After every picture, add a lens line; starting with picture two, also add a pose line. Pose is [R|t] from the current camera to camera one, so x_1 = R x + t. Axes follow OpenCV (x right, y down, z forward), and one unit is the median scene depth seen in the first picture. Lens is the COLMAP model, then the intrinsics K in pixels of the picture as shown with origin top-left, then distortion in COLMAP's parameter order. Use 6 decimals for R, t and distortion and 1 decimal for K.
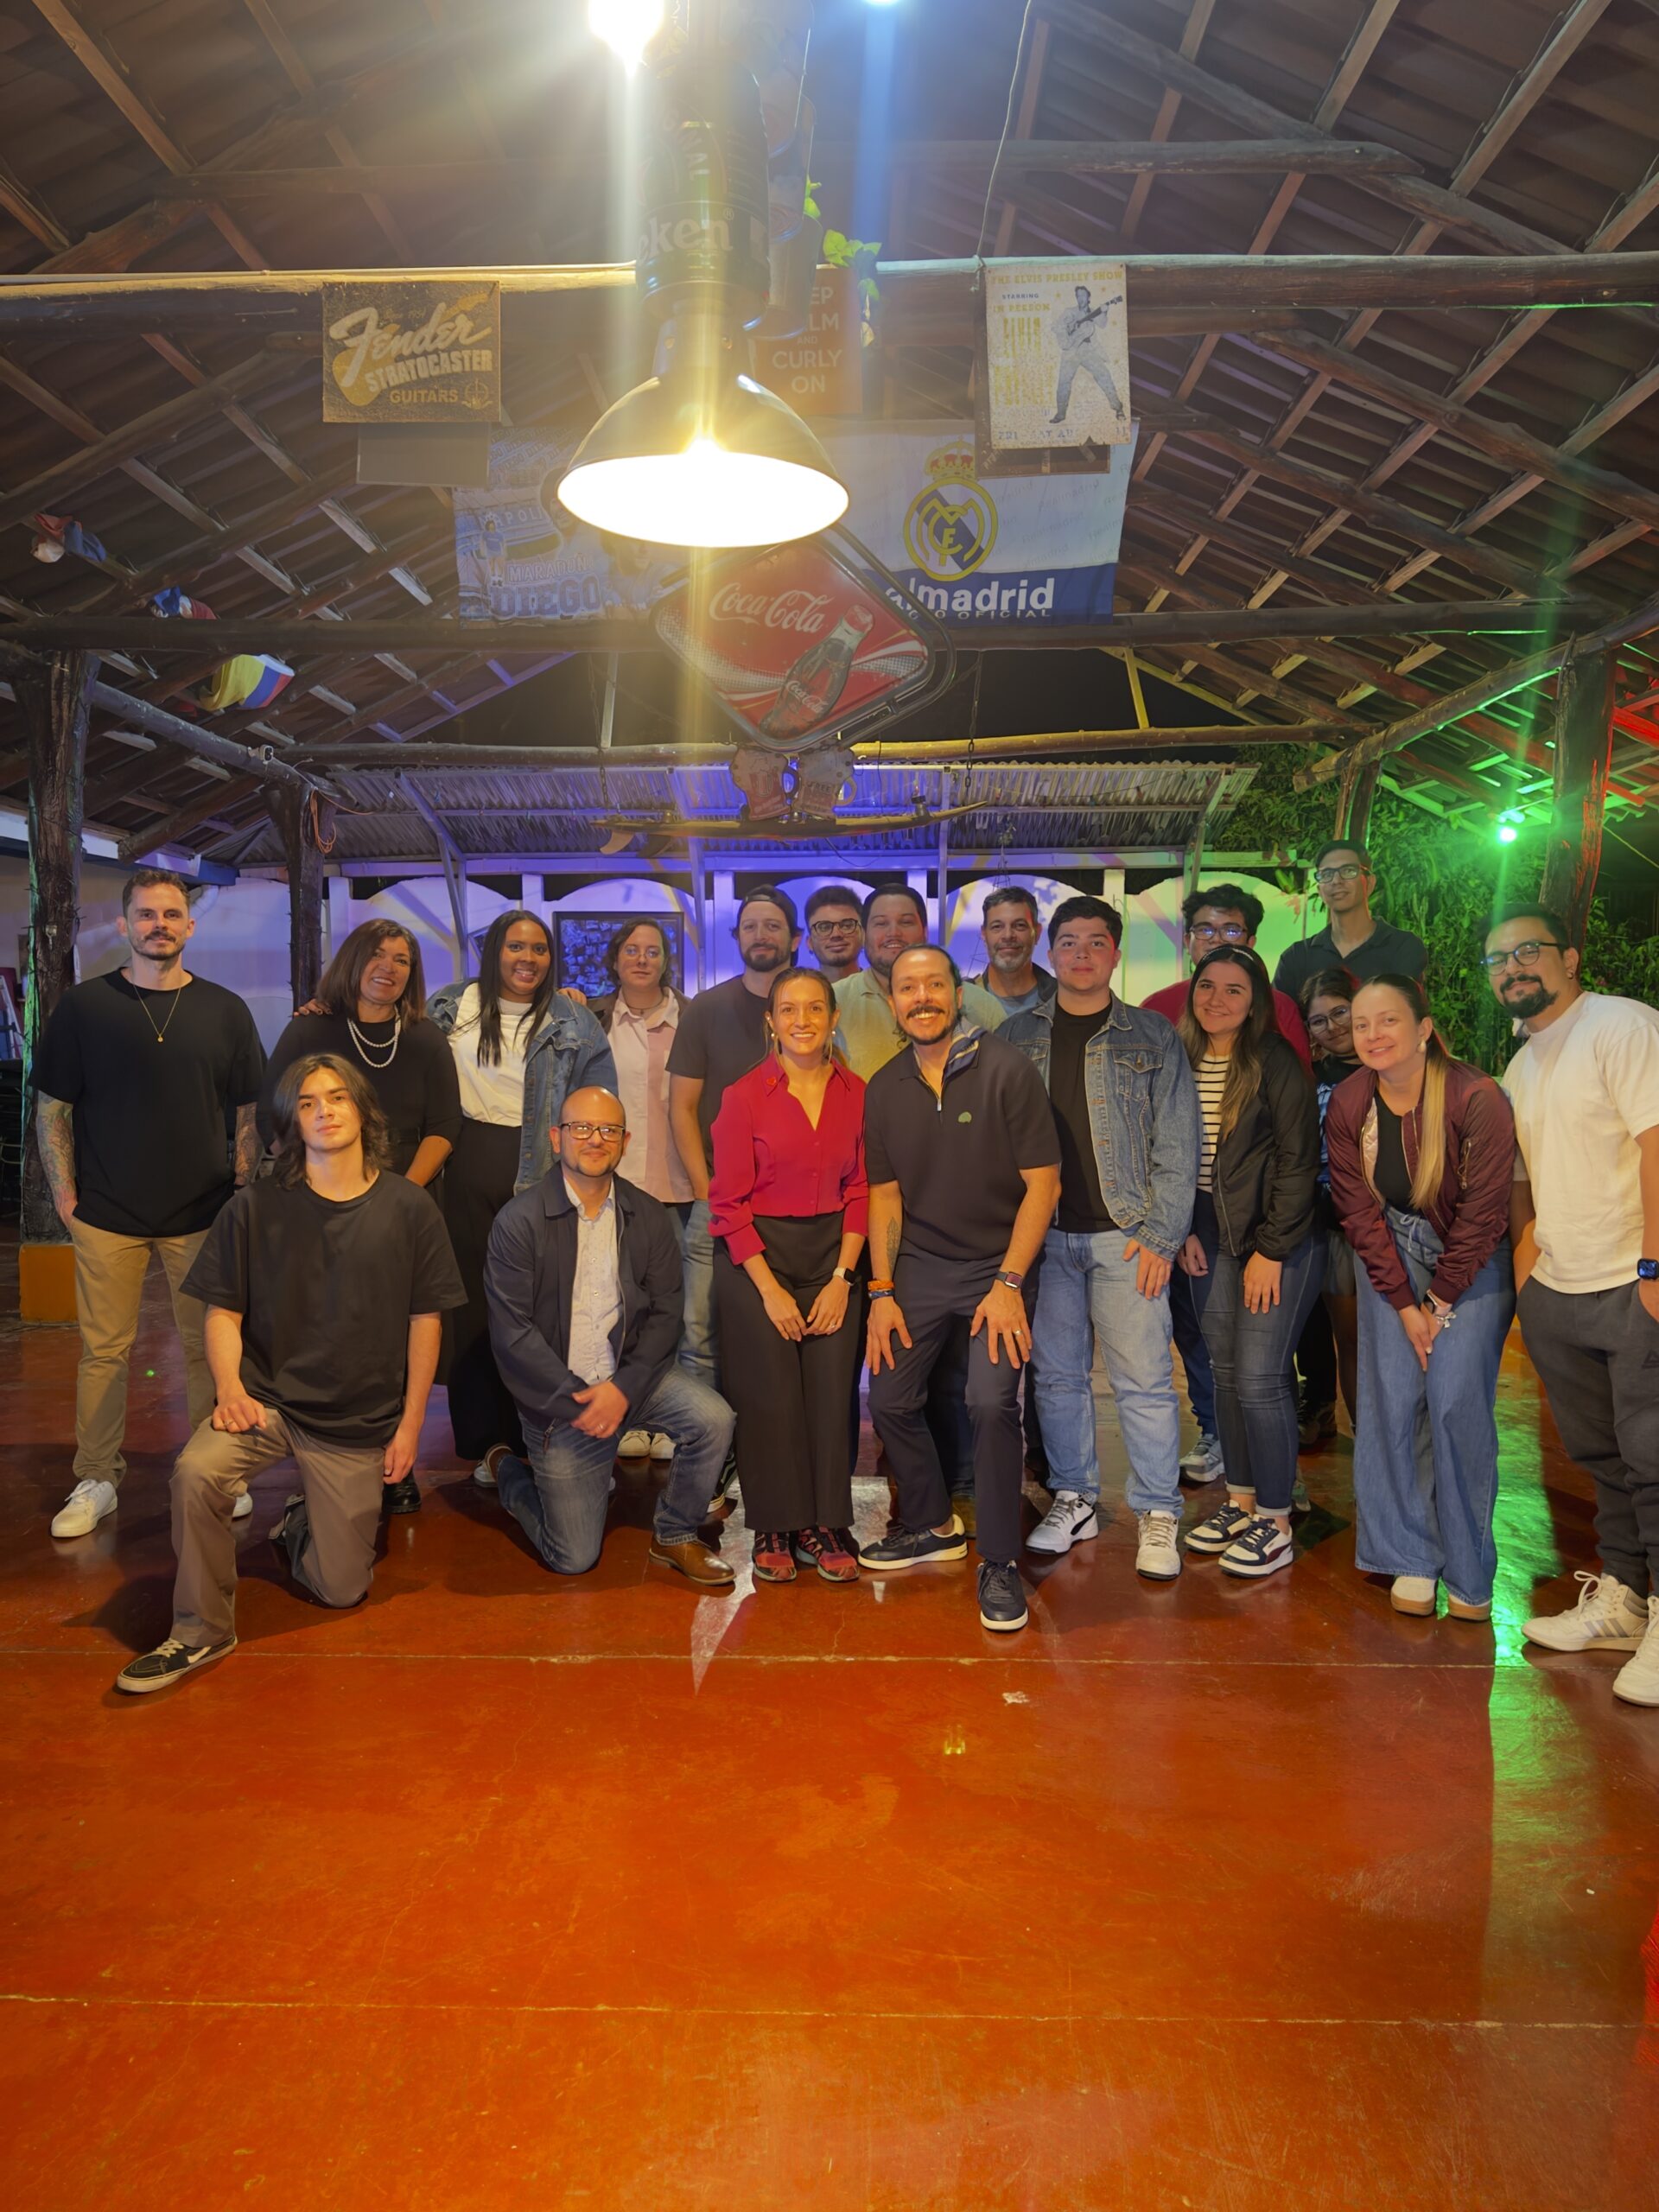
lens RADIAL K [[1557.7, 0, 829.5], [0, 1557.7, 1106.0], [0, 0, 1]] dist [0.001141, 0.001892]
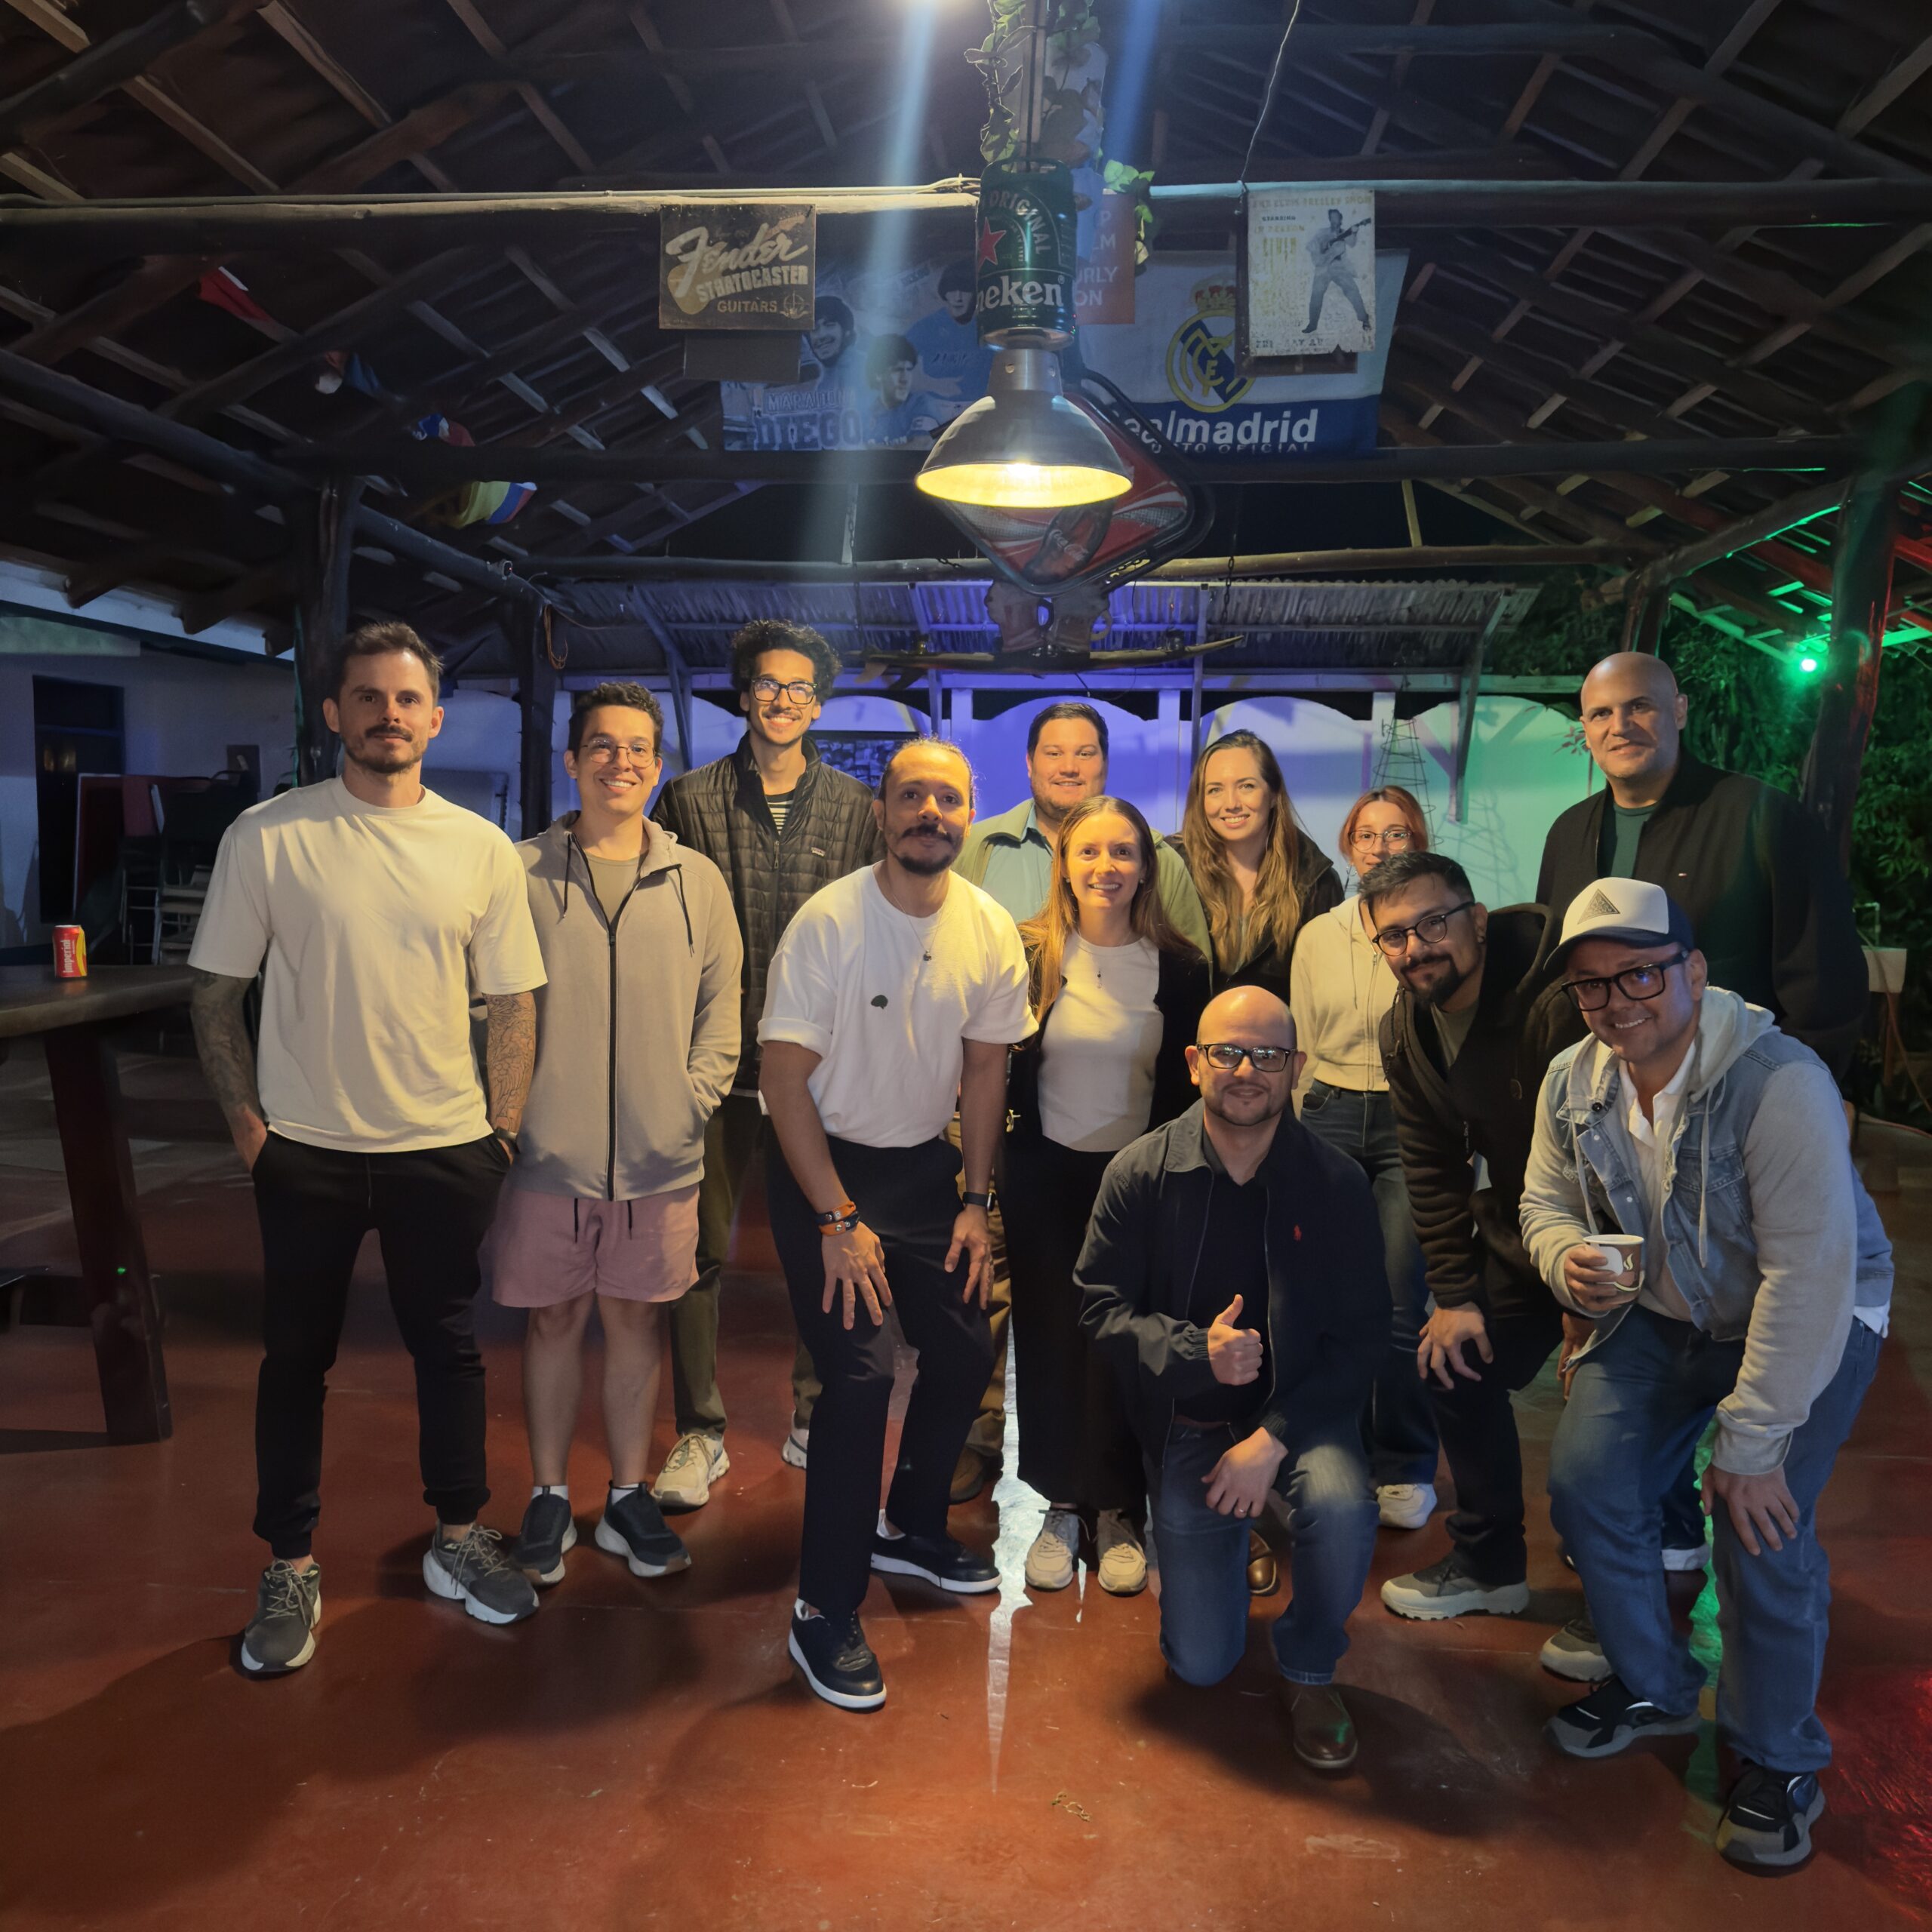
lens RADIAL K [[1843.9, 0, 966.0], [0, 1843.9, 966.0], [0, 0, 1]] dist [0.060357, -0.064404]
pose [[0.998590, 0.021062, -0.048727, -0.013225], [-0.020429, 0.999701, 0.013456, 0.001741], [0.048996, -0.012442, 0.998721, -0.182924]]
